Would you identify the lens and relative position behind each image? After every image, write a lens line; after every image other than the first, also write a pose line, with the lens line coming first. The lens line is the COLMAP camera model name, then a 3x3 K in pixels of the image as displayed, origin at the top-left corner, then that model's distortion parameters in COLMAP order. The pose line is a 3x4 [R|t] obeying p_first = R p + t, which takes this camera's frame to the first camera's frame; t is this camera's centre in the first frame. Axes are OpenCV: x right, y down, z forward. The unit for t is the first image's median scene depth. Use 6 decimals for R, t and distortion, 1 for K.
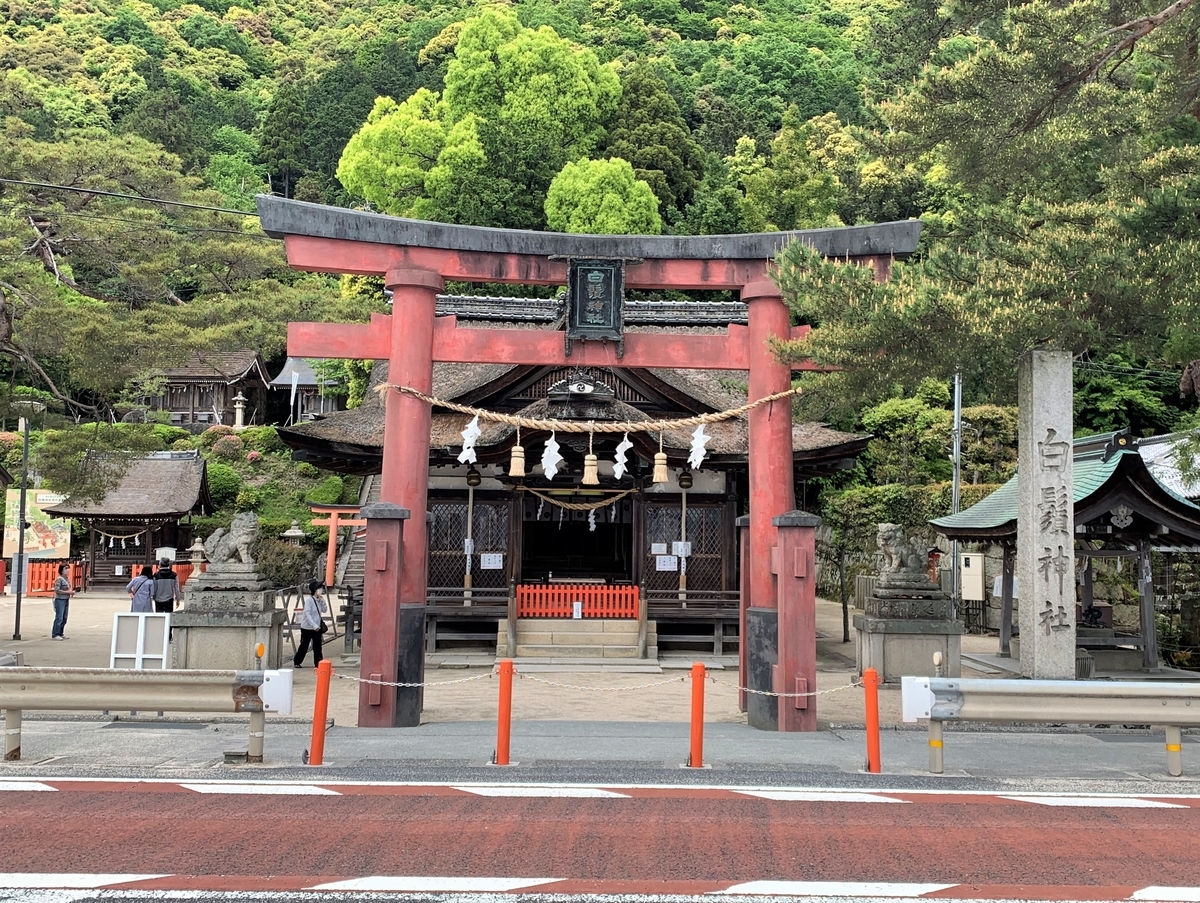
lens RADIAL K [[1271.9, 0, 600.0], [0, 1271.9, 451.5], [0, 0, 1]] dist [0.009152, -0.004381]
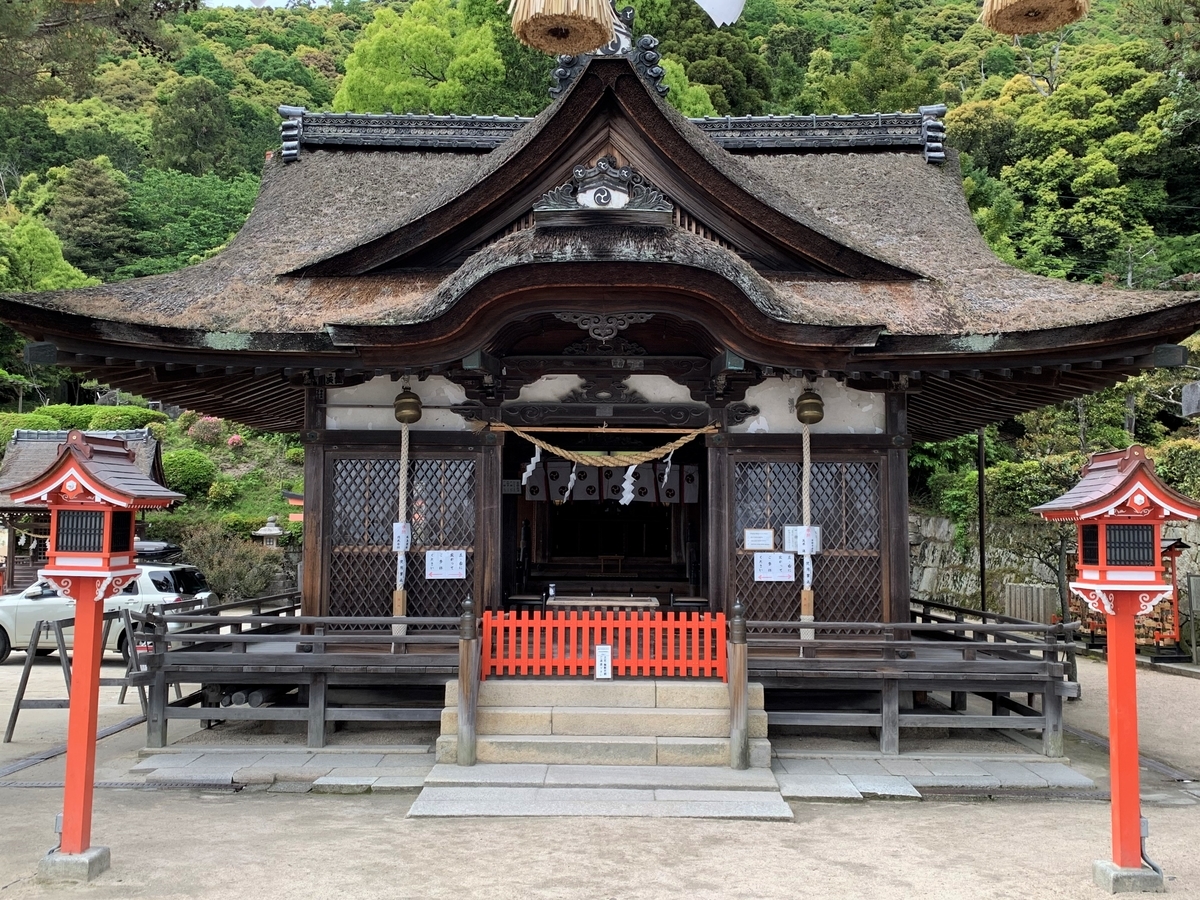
lens RADIAL K [[1136.7, 0, 576.6], [0, 1136.7, 426.0], [0, 0, 1]] dist [0.006944, 0.000269]
pose [[0.997864, -0.011808, -0.064257, 0.001372], [0.009474, 0.999288, -0.036509, 0.042535], [0.064642, 0.035823, 0.997265, 0.484475]]
